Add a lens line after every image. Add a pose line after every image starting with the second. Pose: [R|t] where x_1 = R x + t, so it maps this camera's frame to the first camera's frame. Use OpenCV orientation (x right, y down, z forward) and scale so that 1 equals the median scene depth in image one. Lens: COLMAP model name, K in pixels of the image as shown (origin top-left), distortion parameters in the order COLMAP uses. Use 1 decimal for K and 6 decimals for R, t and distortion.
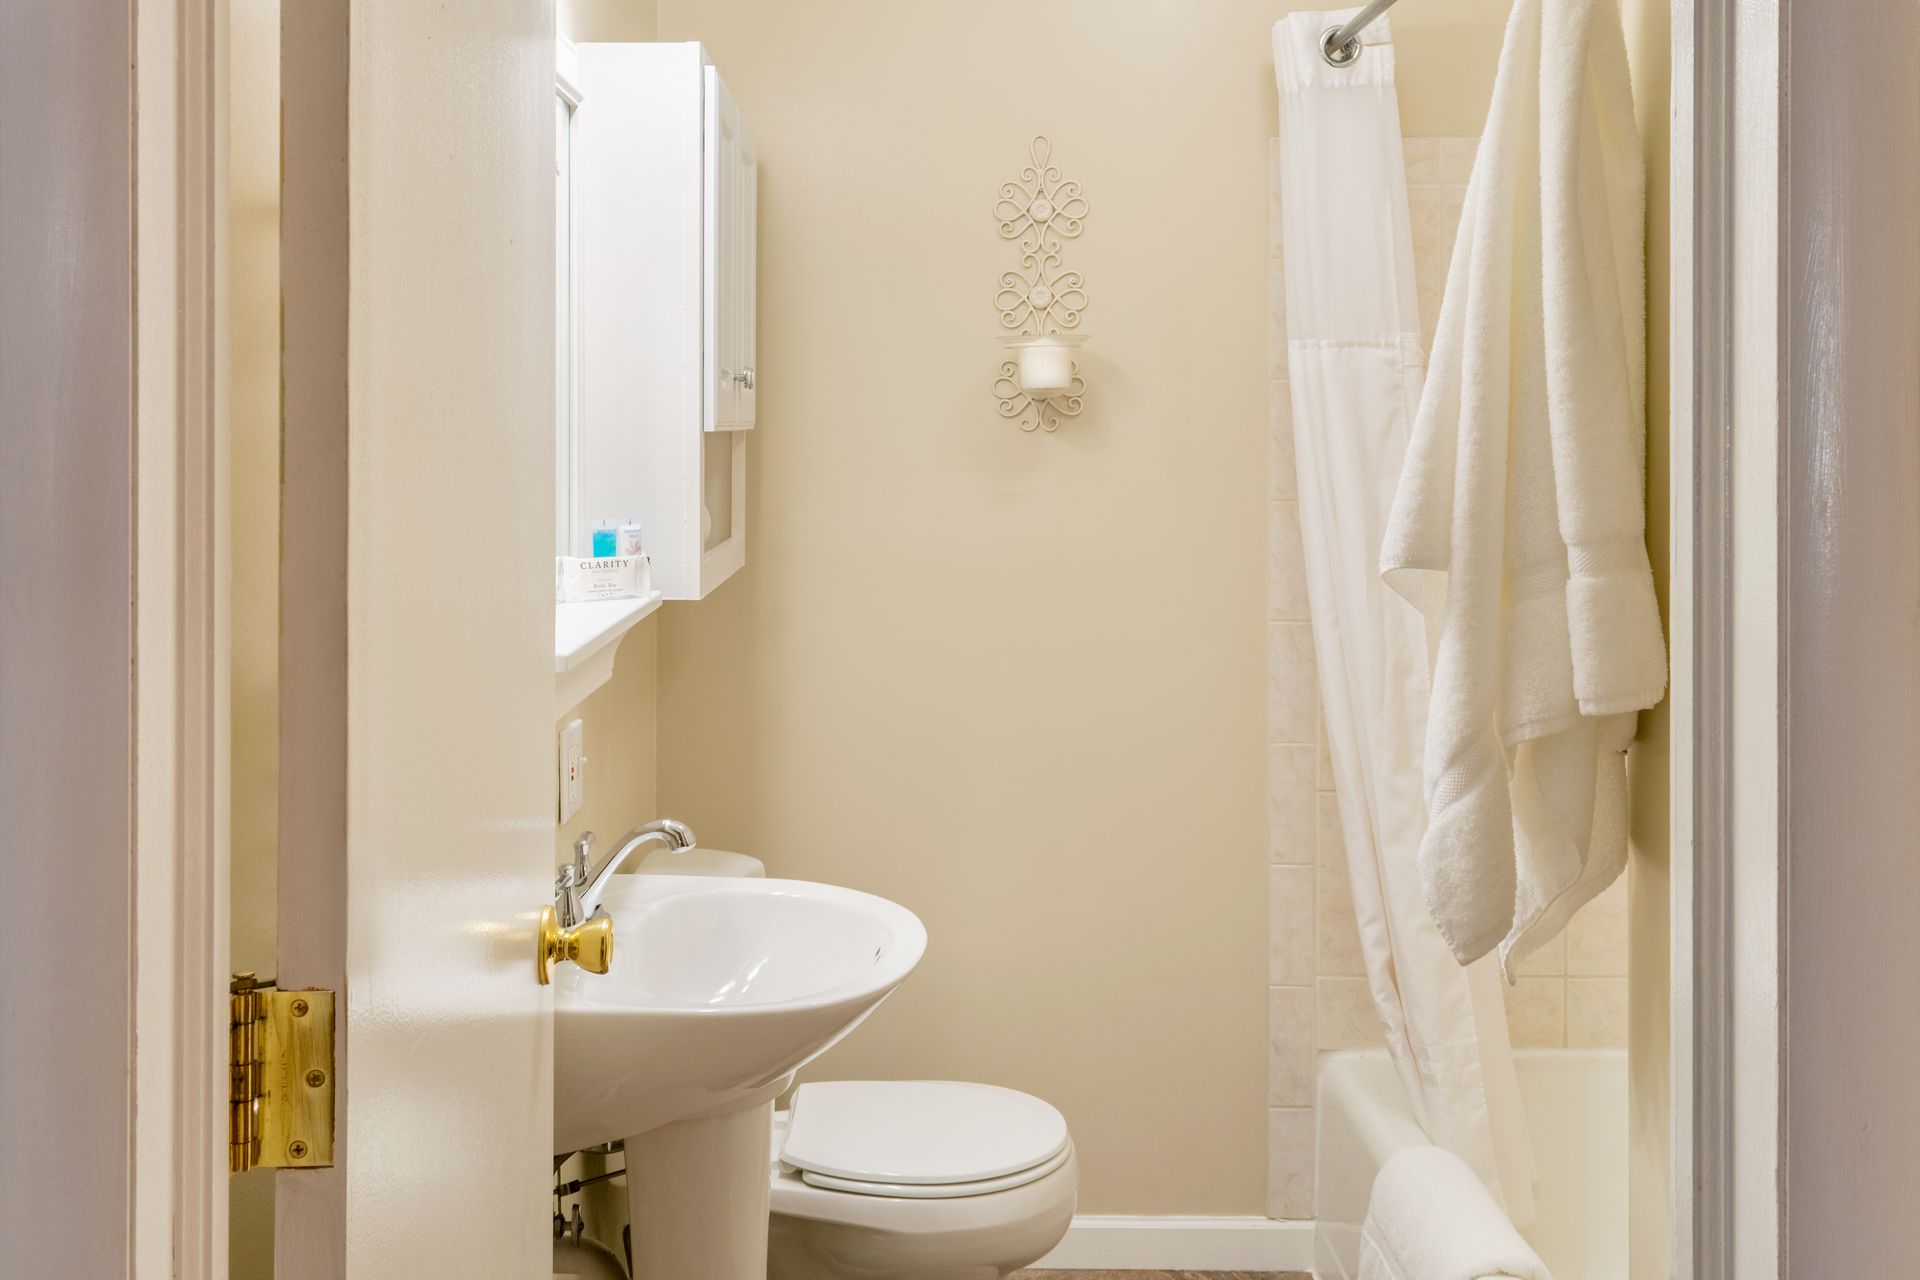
lens RADIAL K [[1572.6, 0, 955.6], [0, 1572.6, 576.2], [0, 0, 1]] dist [0.009371, -0.000224]
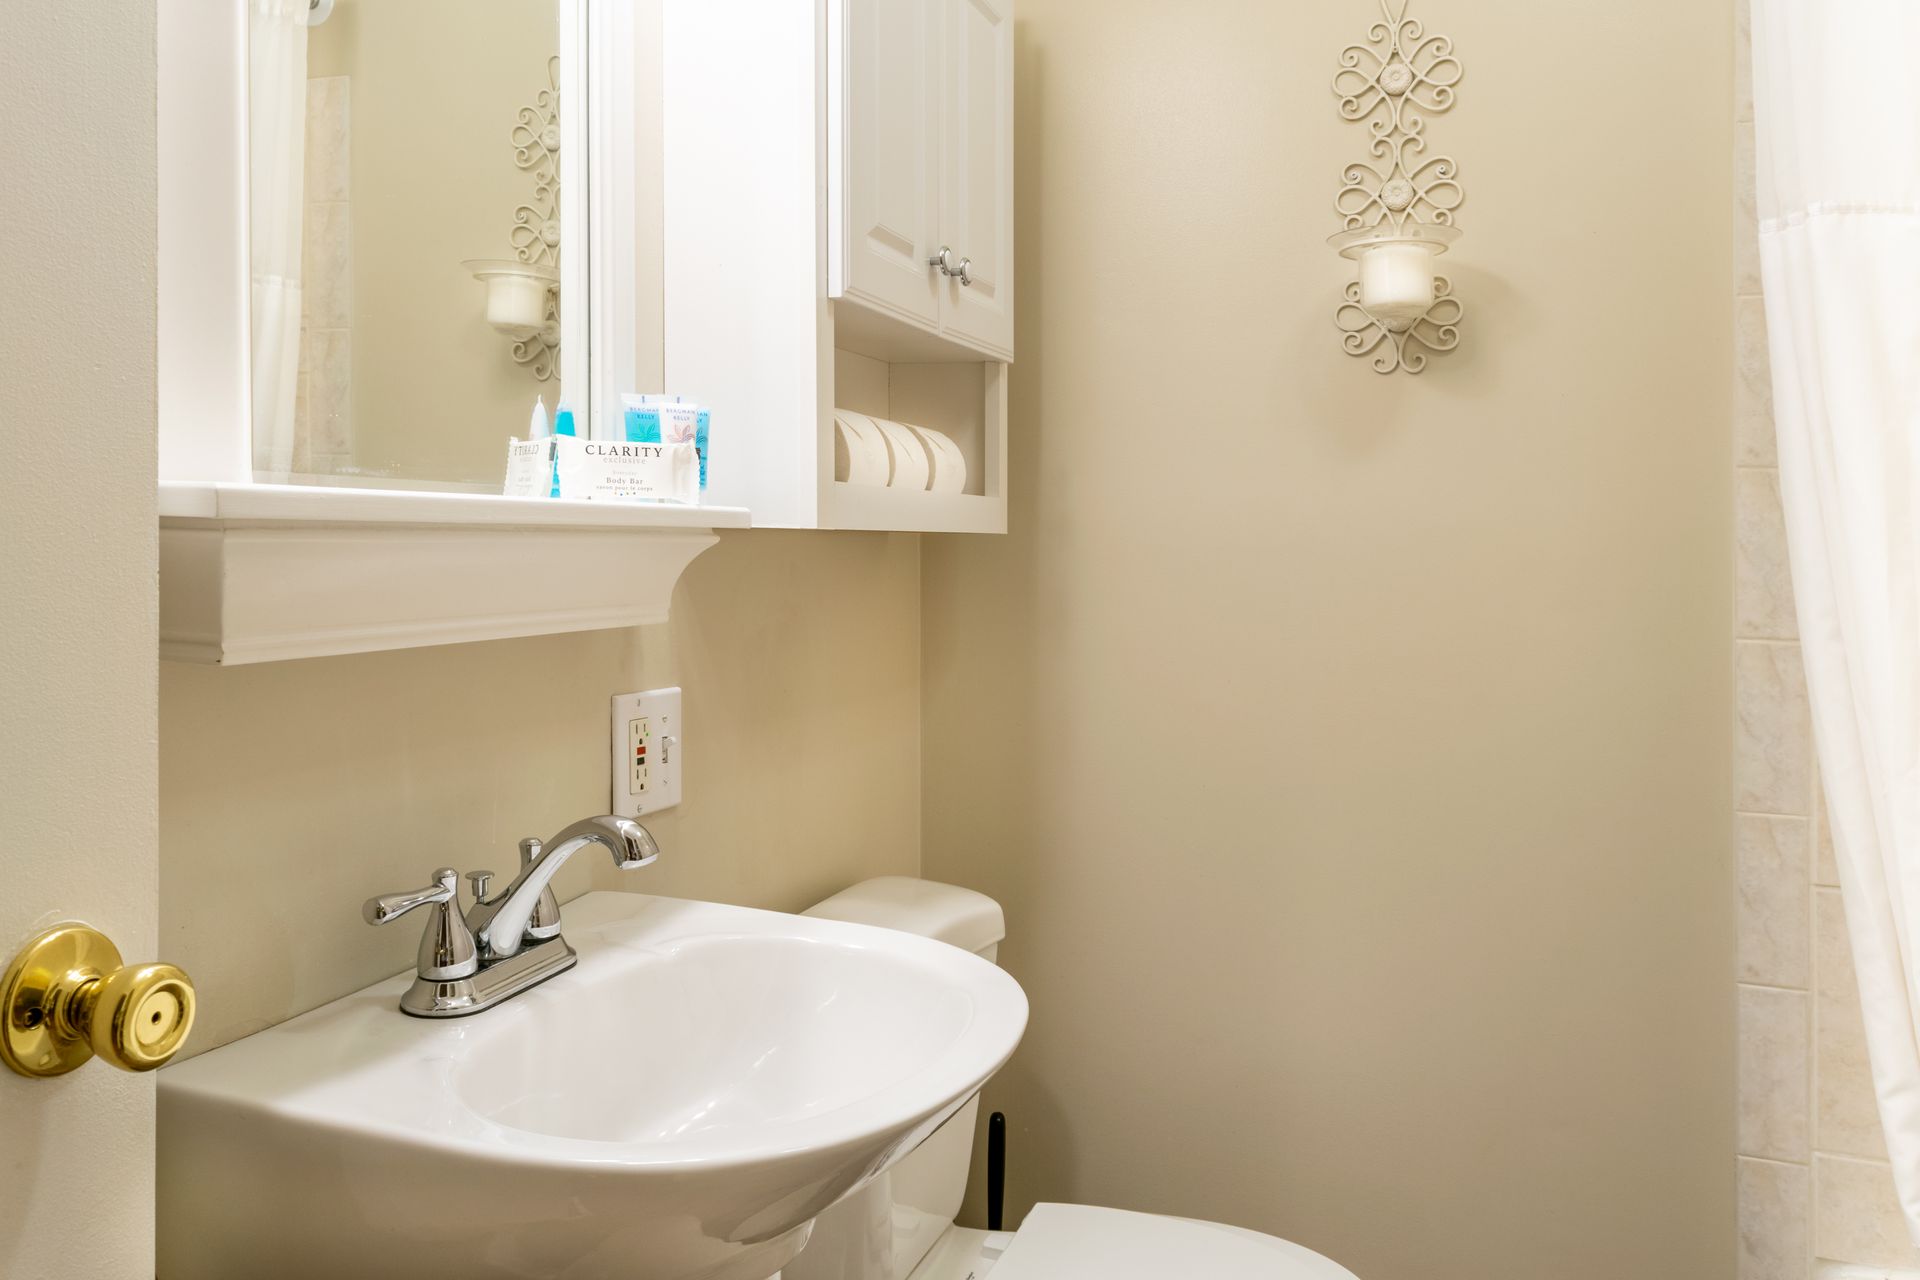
lens RADIAL K [[1374.1, 0, 961.4], [0, 1374.1, 547.2], [0, 0, 1]] dist [-0.043985, 0.025228]
pose [[0.936417, 0.016869, -0.350483, 0.091401], [-0.043207, 0.996786, -0.067465, 0.047572], [0.348219, 0.078318, 0.934136, 0.321940]]
